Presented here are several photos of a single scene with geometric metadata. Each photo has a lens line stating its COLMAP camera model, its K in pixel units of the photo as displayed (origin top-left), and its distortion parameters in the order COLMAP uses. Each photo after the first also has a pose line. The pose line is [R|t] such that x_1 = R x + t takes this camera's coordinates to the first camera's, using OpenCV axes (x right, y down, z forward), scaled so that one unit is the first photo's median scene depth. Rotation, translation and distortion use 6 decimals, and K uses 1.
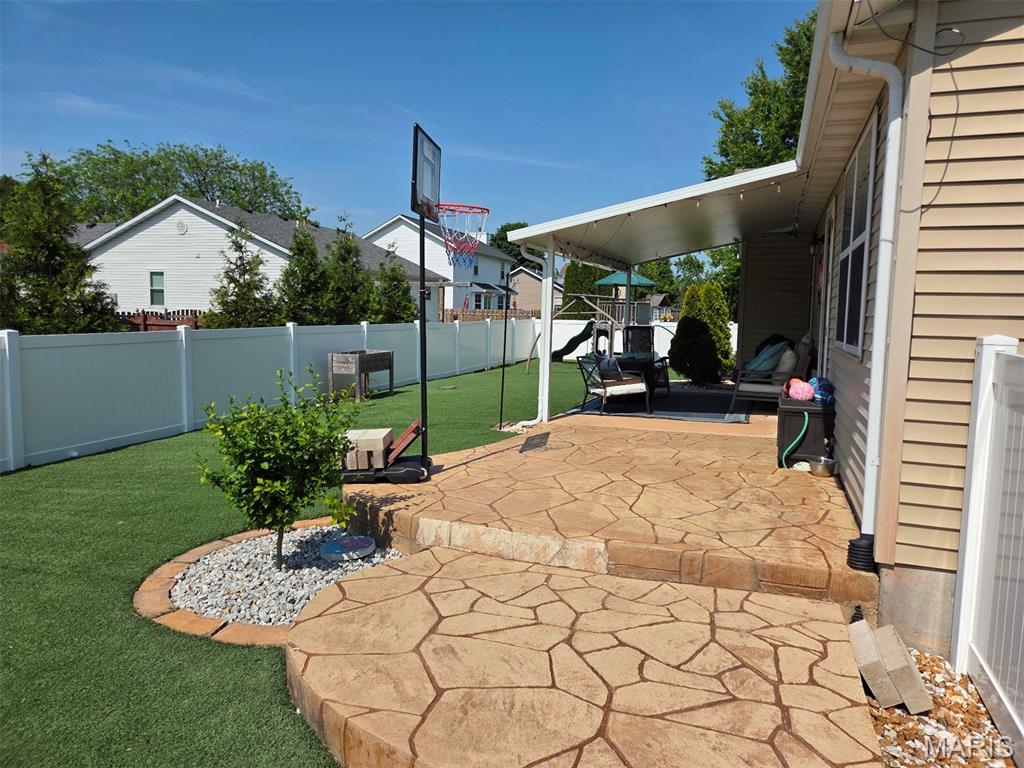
lens RADIAL K [[694.2, 0, 512.0], [0, 694.2, 384.0], [0, 0, 1]] dist [0.017816, -0.003734]
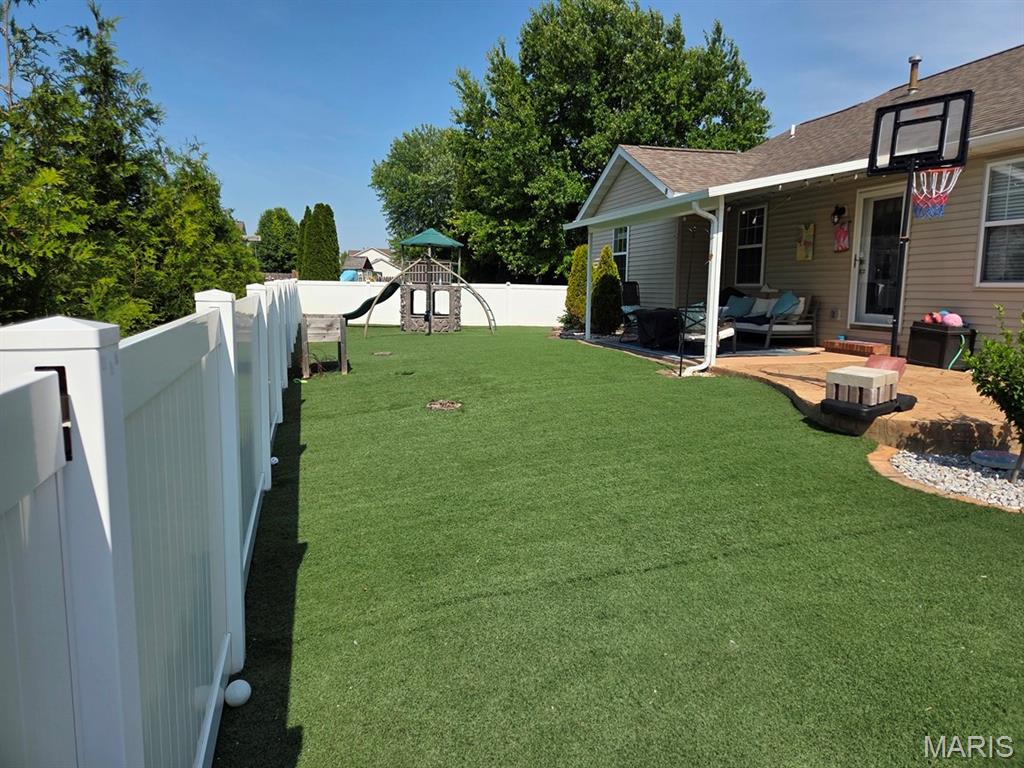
lens RADIAL K [[694.2, 0, 512.0], [0, 694.2, 384.0], [0, 0, 1]] dist [0.017816, -0.003734]
pose [[0.796462, -0.091245, 0.597764, -0.450659], [0.062904, 0.995689, 0.068172, -0.005540], [-0.601407, -0.016695, 0.798768, 0.162064]]
